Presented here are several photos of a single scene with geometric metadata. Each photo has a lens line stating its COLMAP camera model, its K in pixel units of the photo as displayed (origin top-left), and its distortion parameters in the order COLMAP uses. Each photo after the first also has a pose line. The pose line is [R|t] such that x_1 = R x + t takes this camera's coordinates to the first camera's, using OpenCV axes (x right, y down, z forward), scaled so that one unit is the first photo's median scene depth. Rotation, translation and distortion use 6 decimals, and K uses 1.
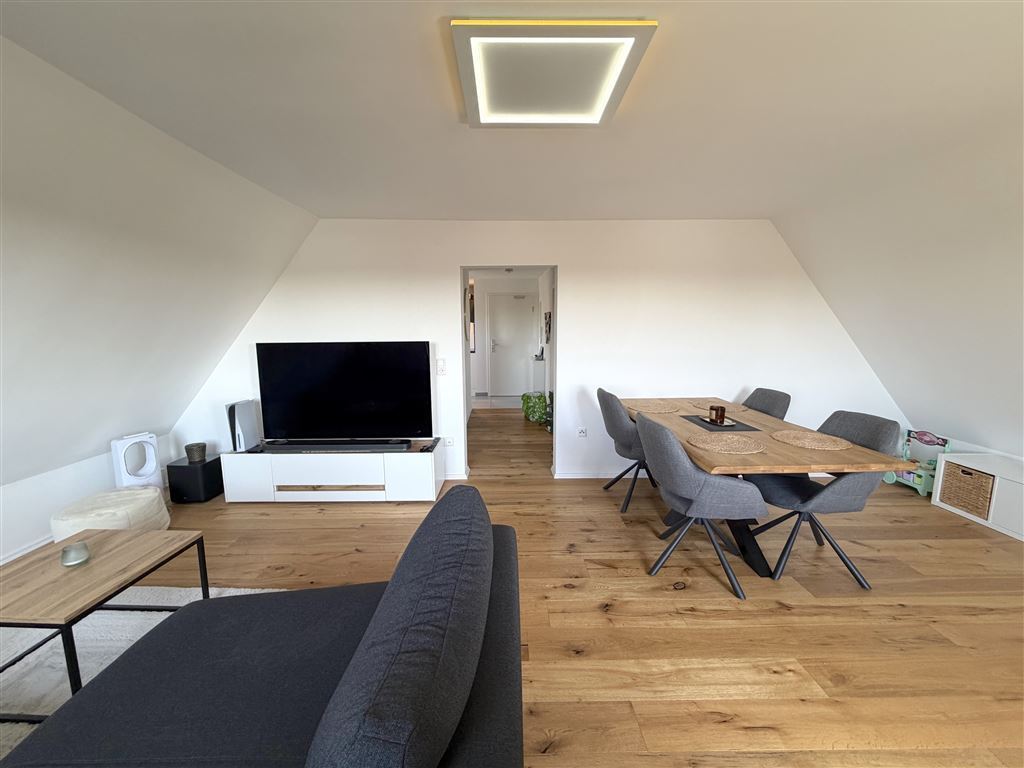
lens RADIAL K [[407.1, 0, 514.0], [0, 407.1, 384.6], [0, 0, 1]] dist [0.001779, 0.000686]
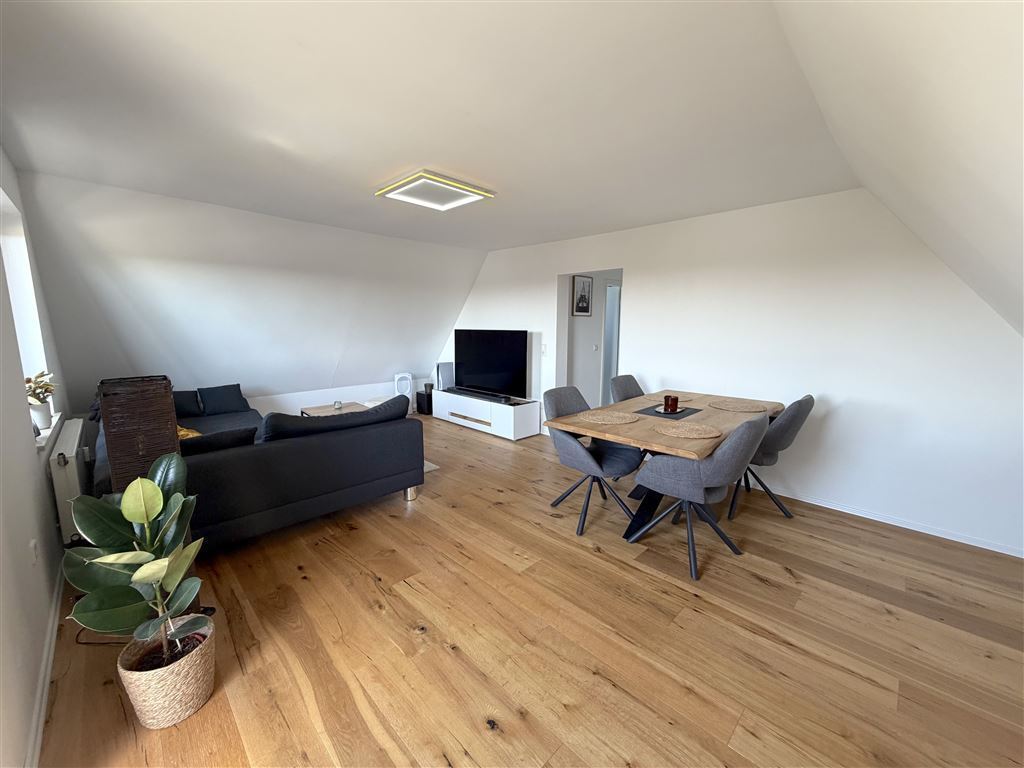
lens RADIAL K [[407.1, 0, 509.5], [0, 407.1, 384.5], [0, 0, 1]] dist [0.001779, 0.000686]
pose [[0.692110, 0.114219, -0.712697, 0.806376], [-0.108013, 0.992671, 0.054196, 0.010604], [0.713664, 0.039471, 0.699375, -0.035036]]
